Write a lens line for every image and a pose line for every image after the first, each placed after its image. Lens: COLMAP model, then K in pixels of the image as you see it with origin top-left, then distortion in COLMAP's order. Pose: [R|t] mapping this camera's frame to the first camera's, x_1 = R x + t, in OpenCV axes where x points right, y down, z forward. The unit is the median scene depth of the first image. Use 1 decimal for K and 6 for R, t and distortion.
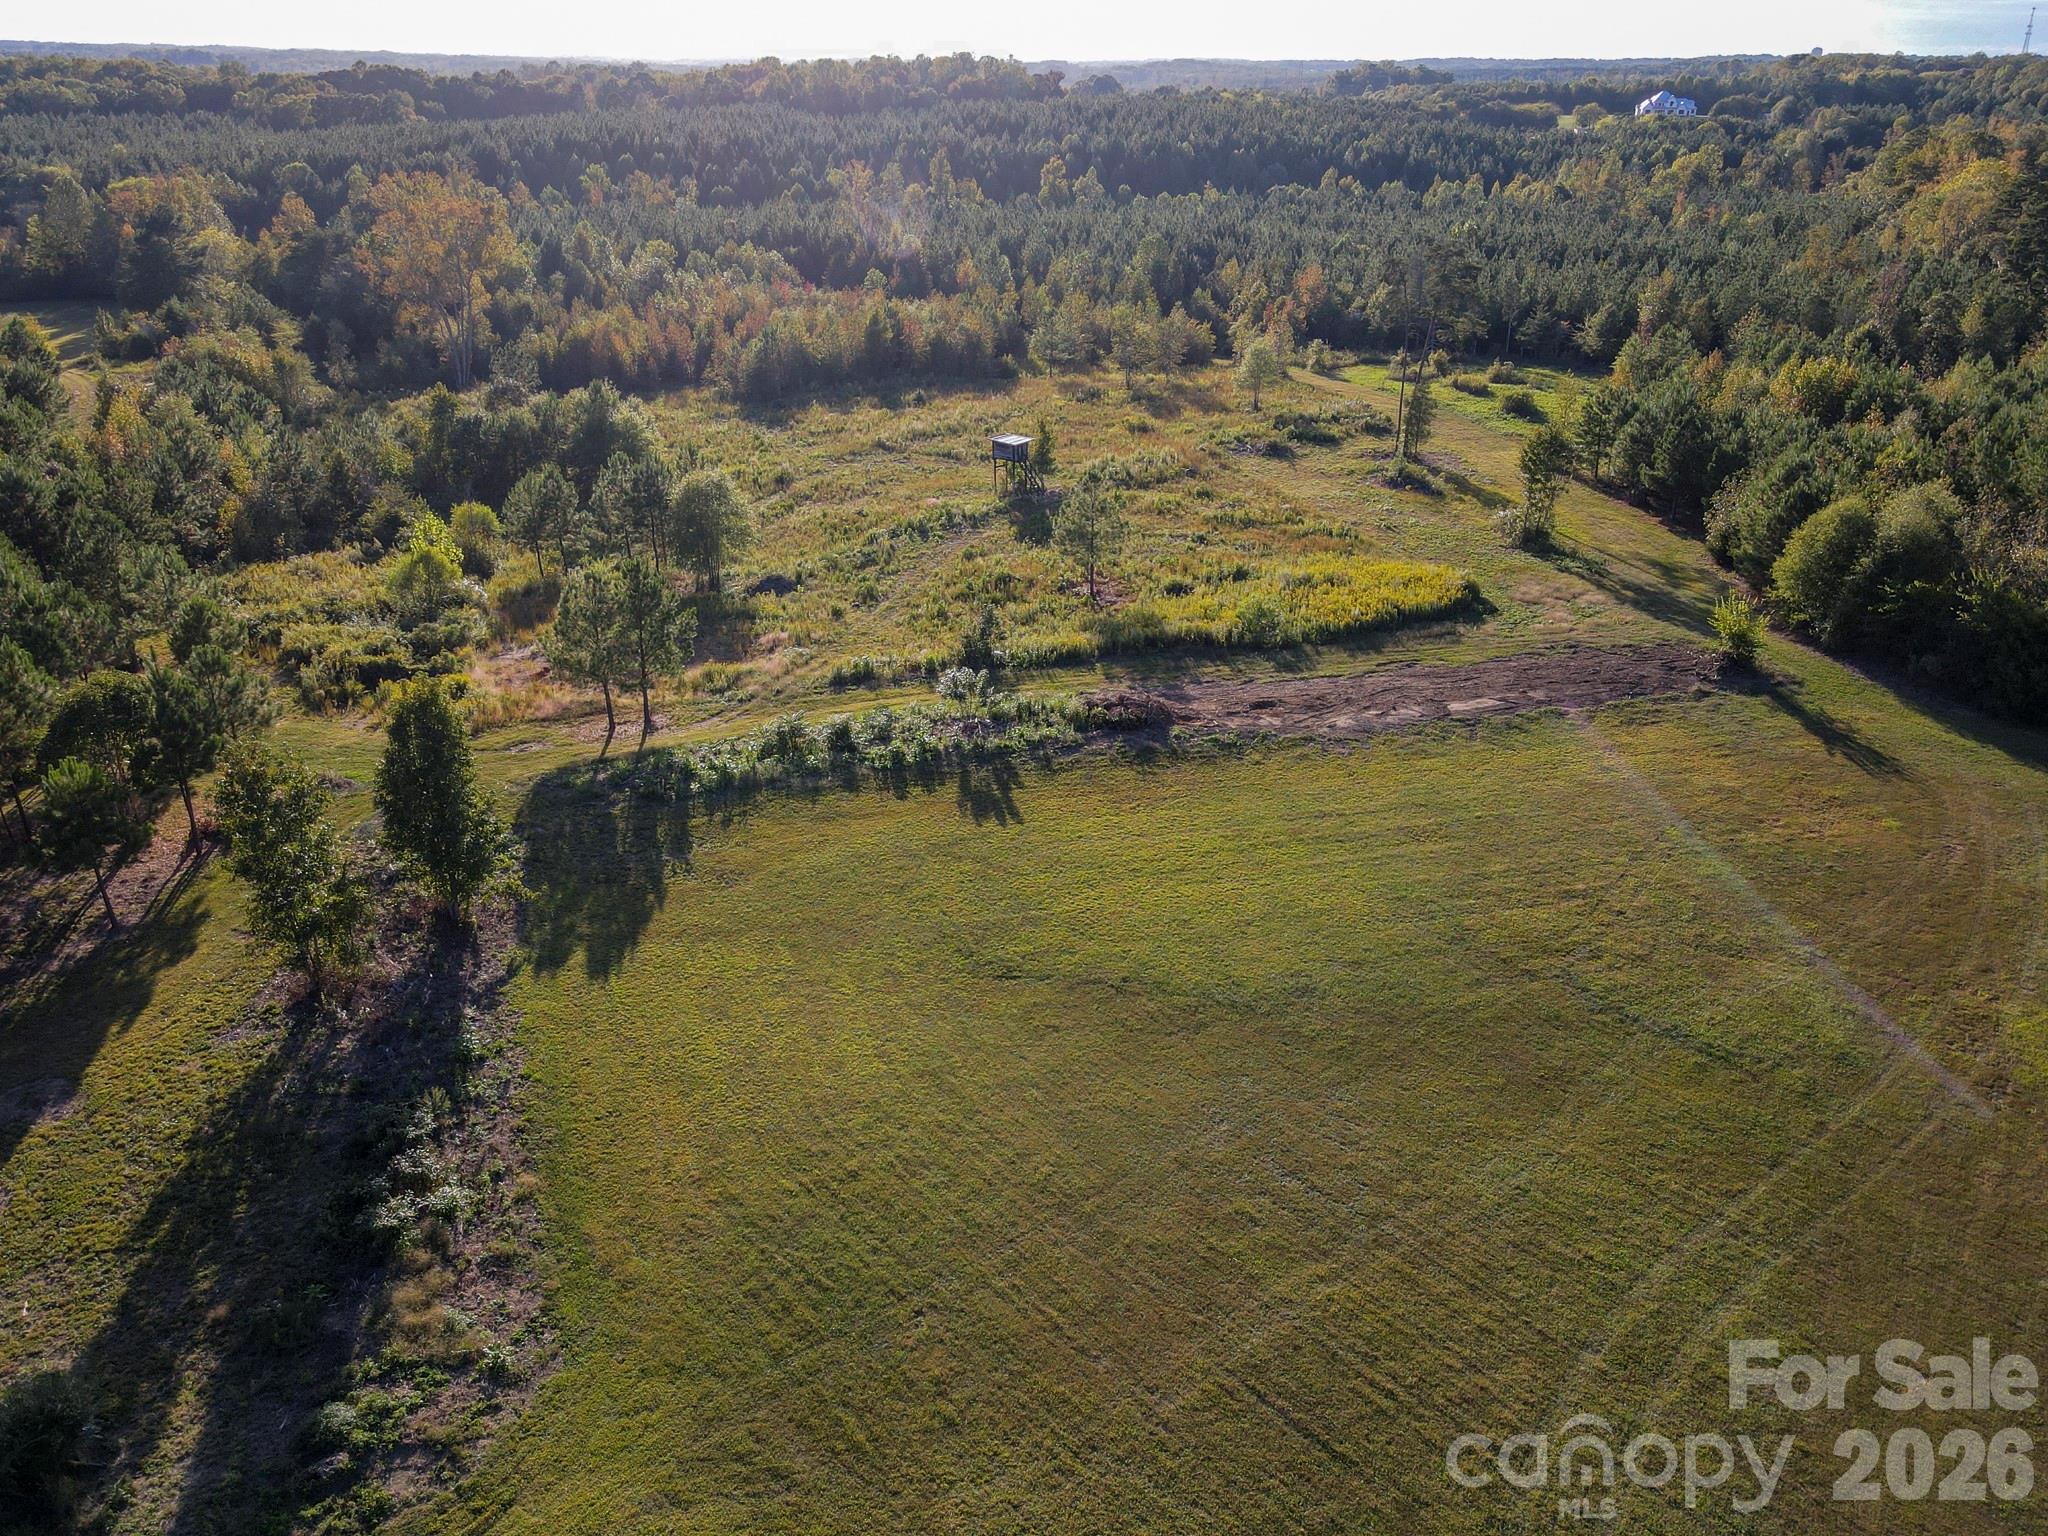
lens RADIAL K [[1506.9, 0, 1007.7], [0, 1506.9, 761.9], [0, 0, 1]] dist [-0.003190, 0.050813]
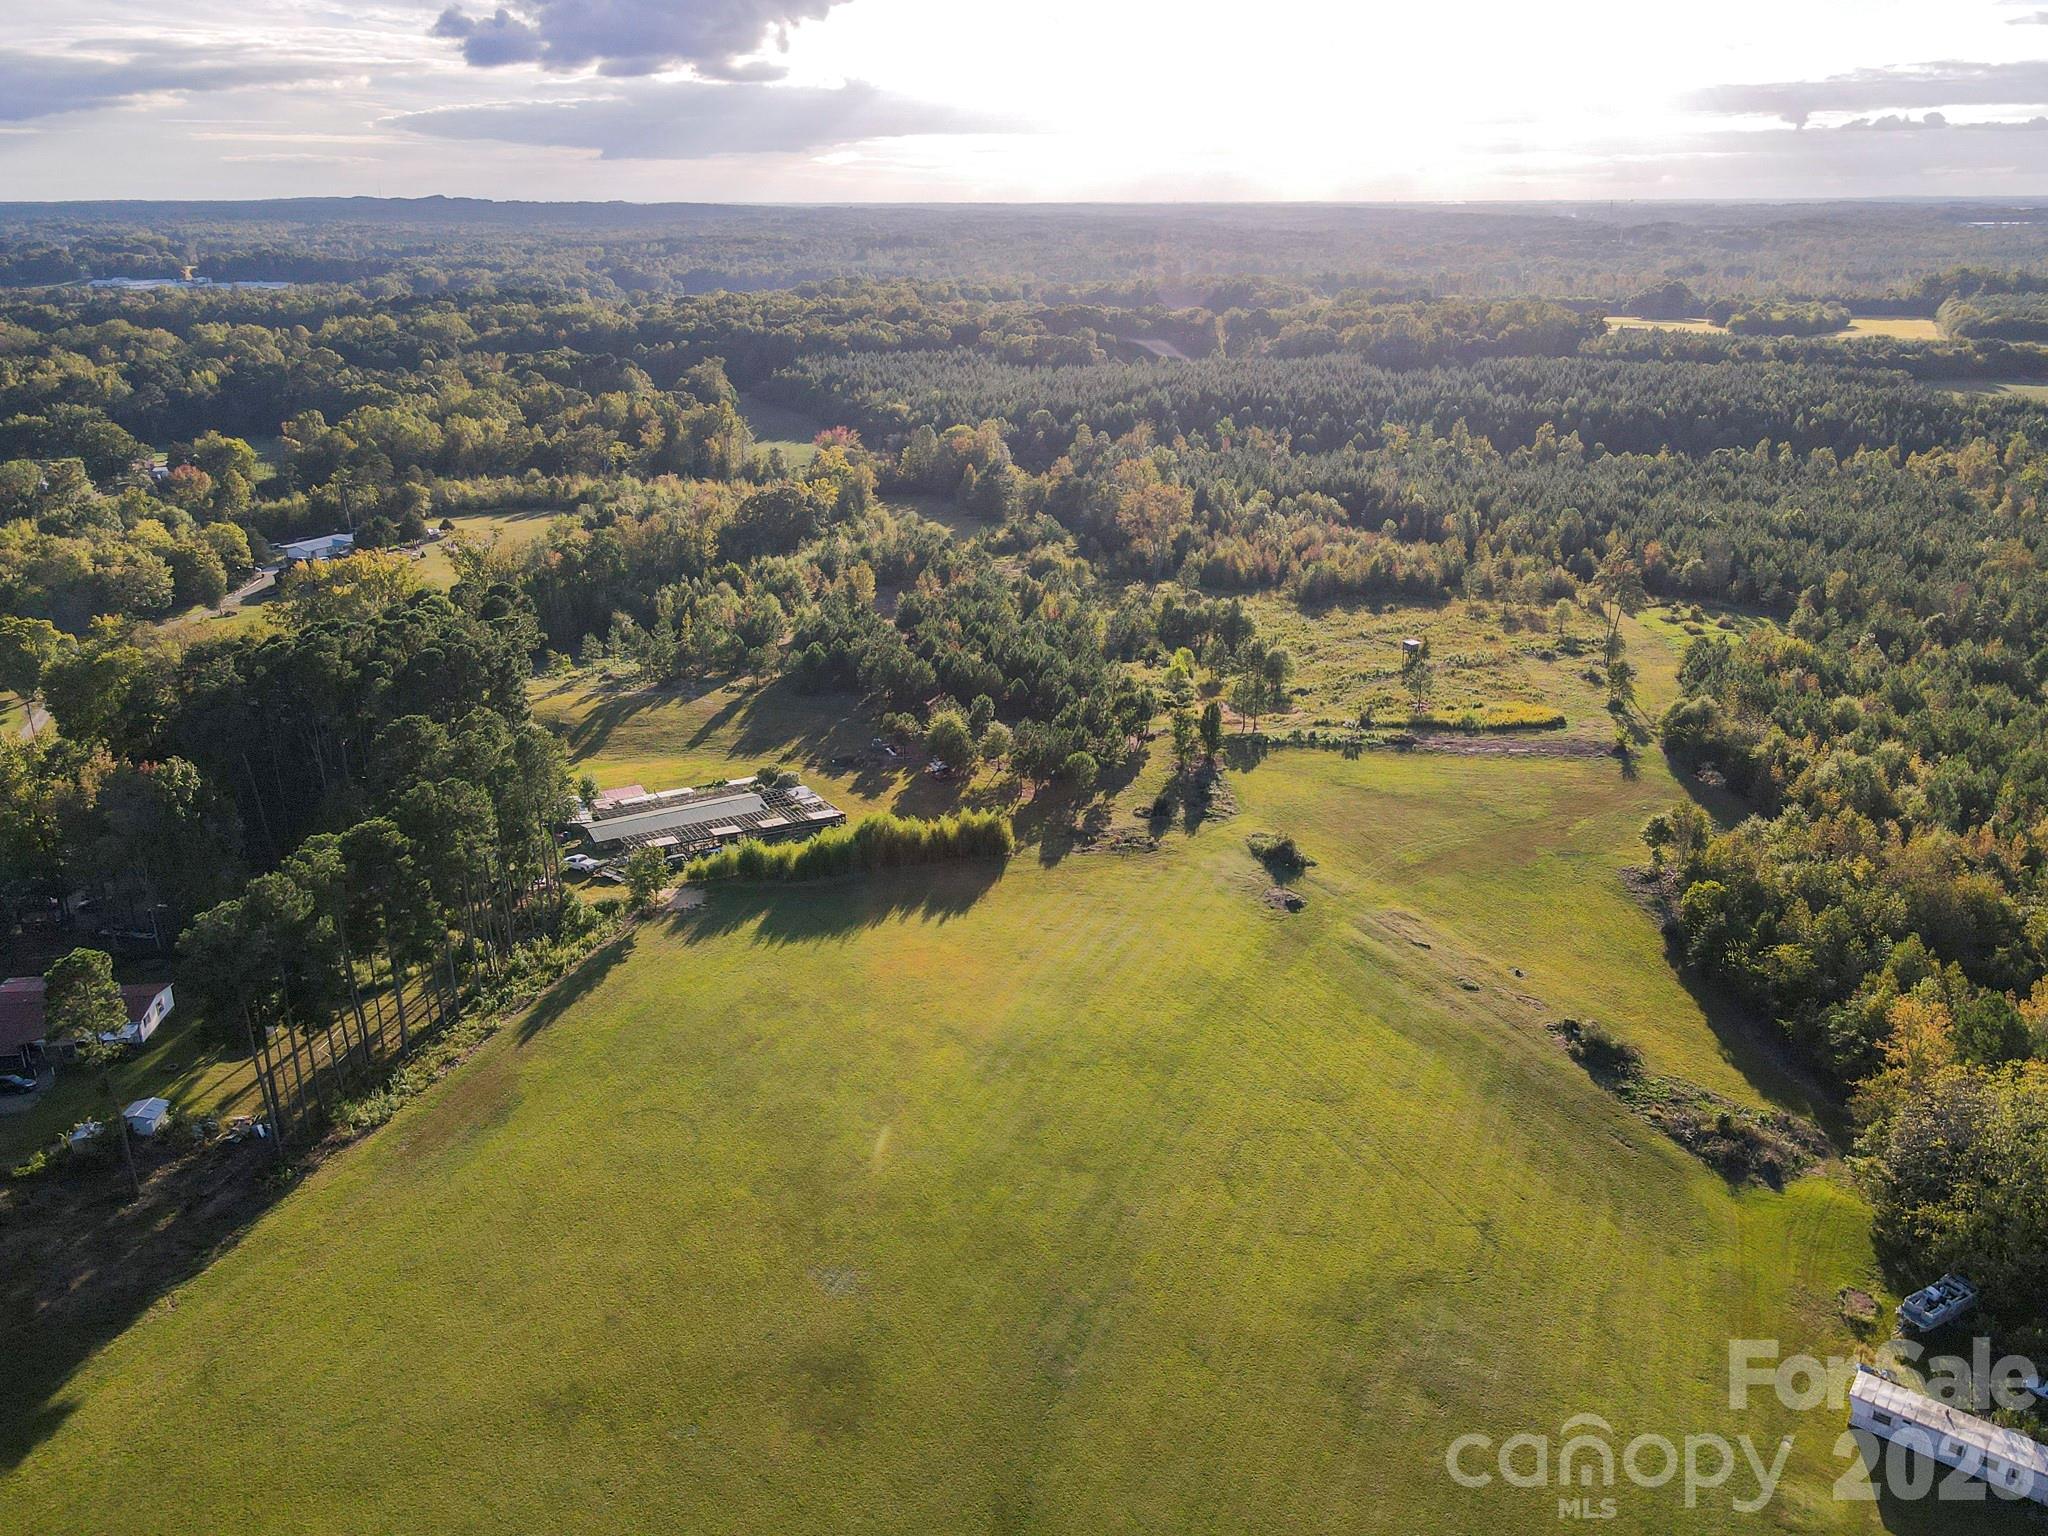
lens RADIAL K [[1506.9, 0, 1007.2], [0, 1506.9, 779.3], [0, 0, 1]] dist [-0.003190, 0.050813]
pose [[0.932958, 0.121490, -0.338866, 0.203040], [-0.144999, 0.988415, -0.044843, 0.165448], [0.329493, 0.090971, 0.939765, -1.191235]]
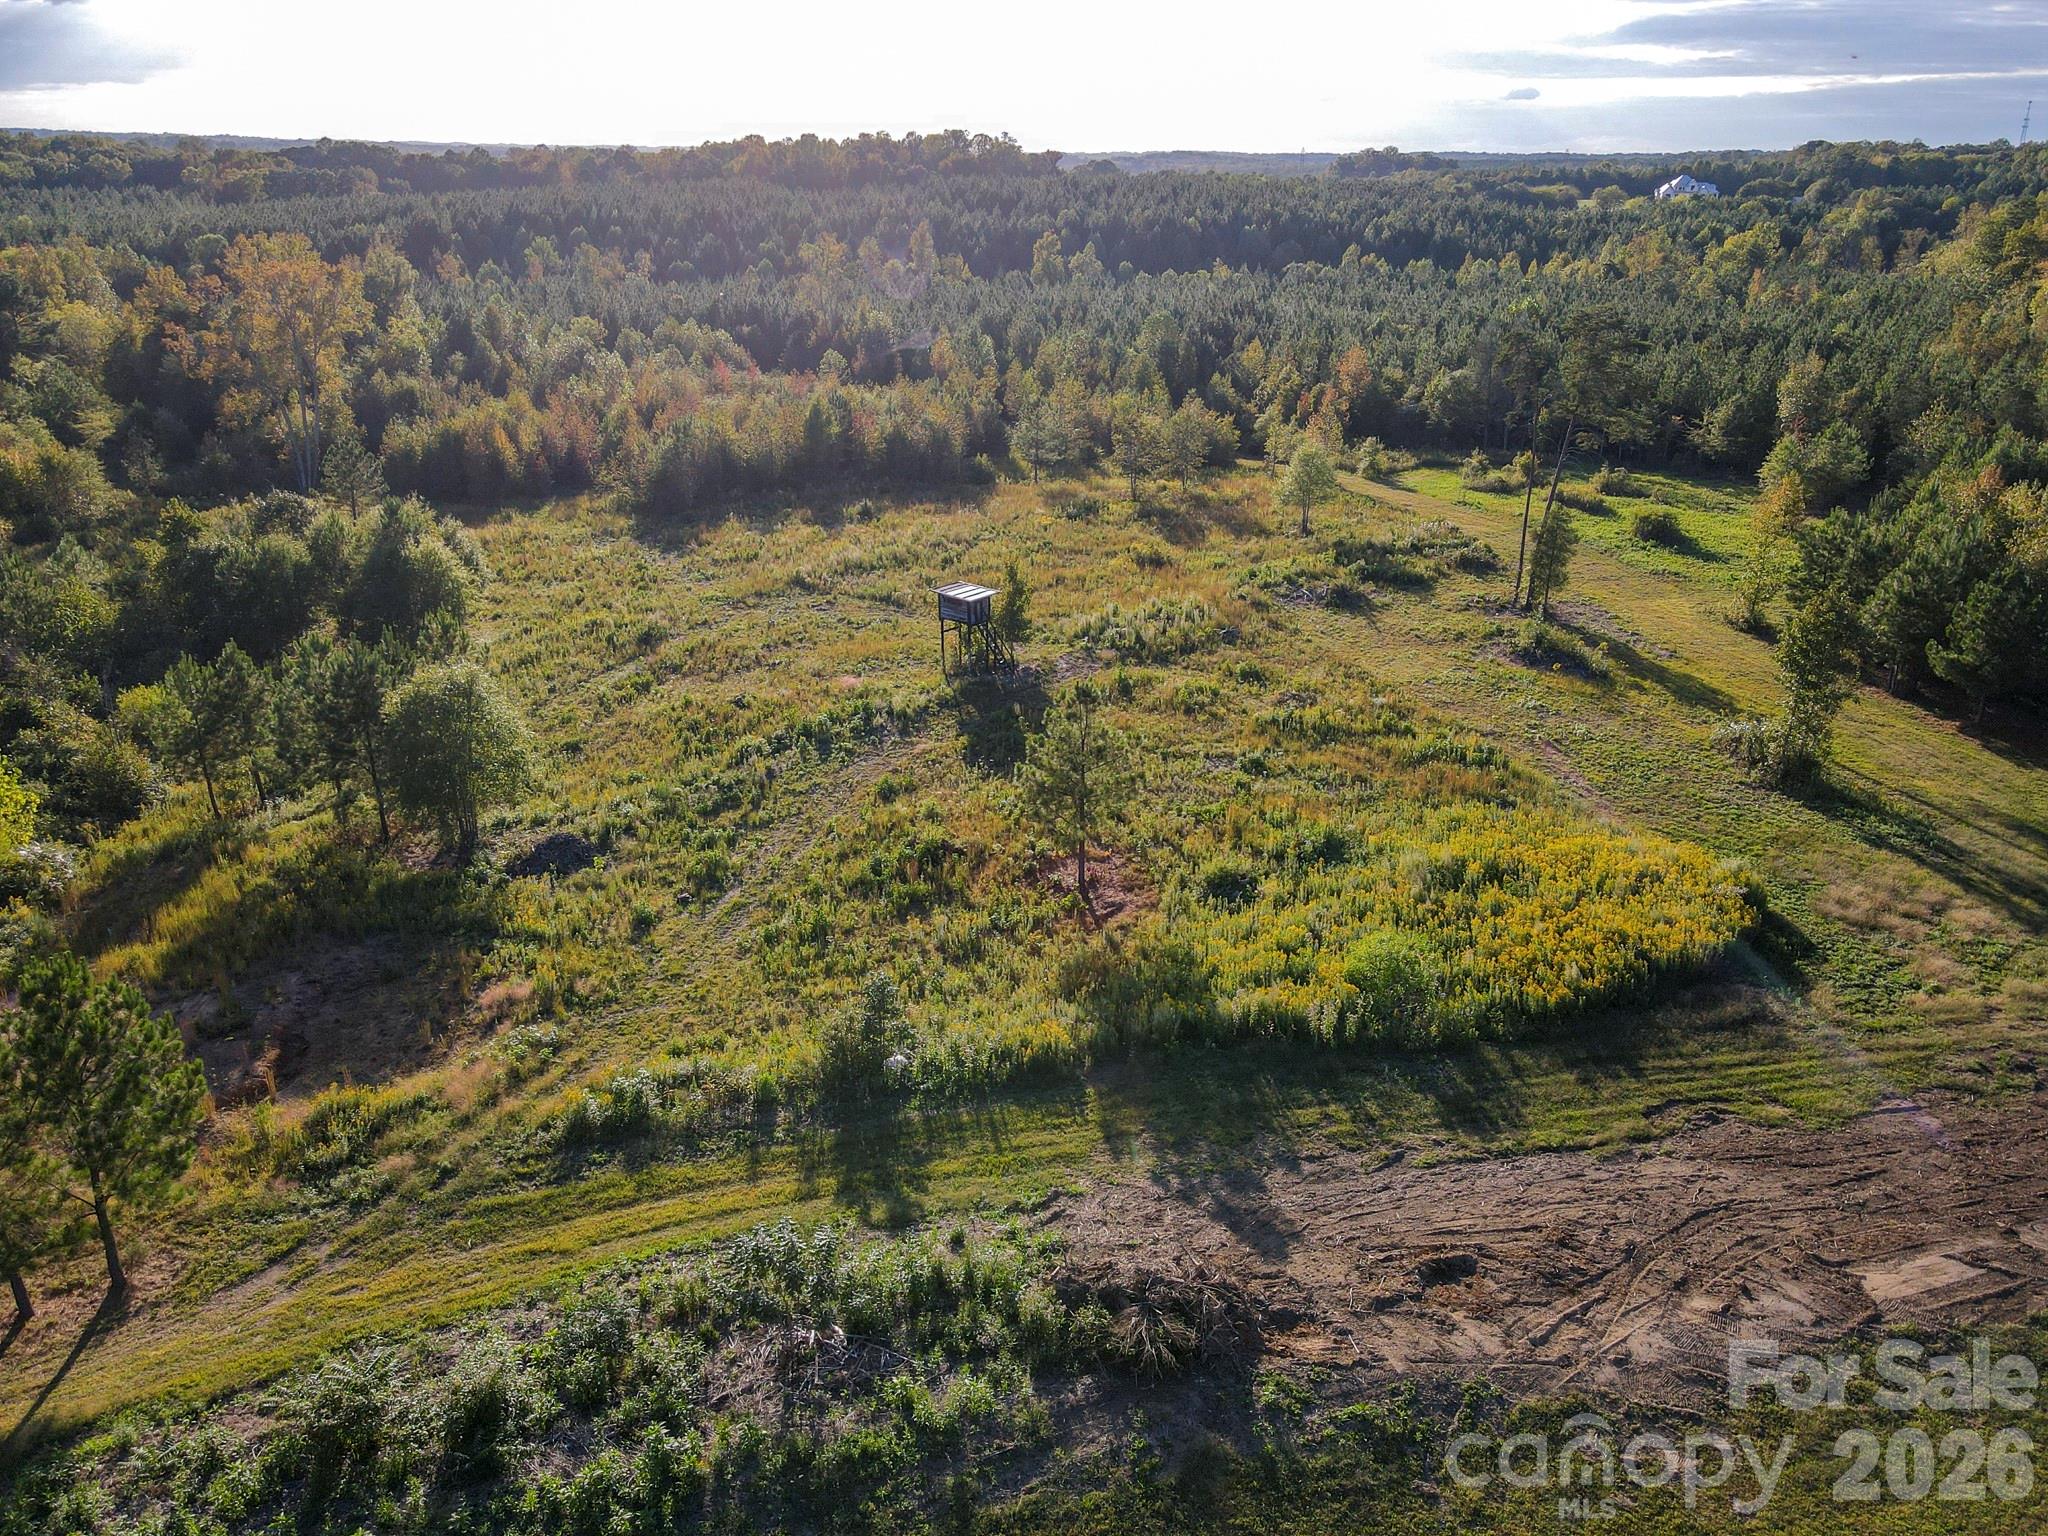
lens RADIAL K [[1506.9, 0, 1010.5], [0, 1506.9, 761.4], [0, 0, 1]] dist [-0.003190, 0.050813]
pose [[0.999994, 0.002837, 0.001937, 0.018580], [-0.002731, 0.998624, -0.052368, -0.089181], [-0.002083, 0.052362, 0.998626, 0.284483]]
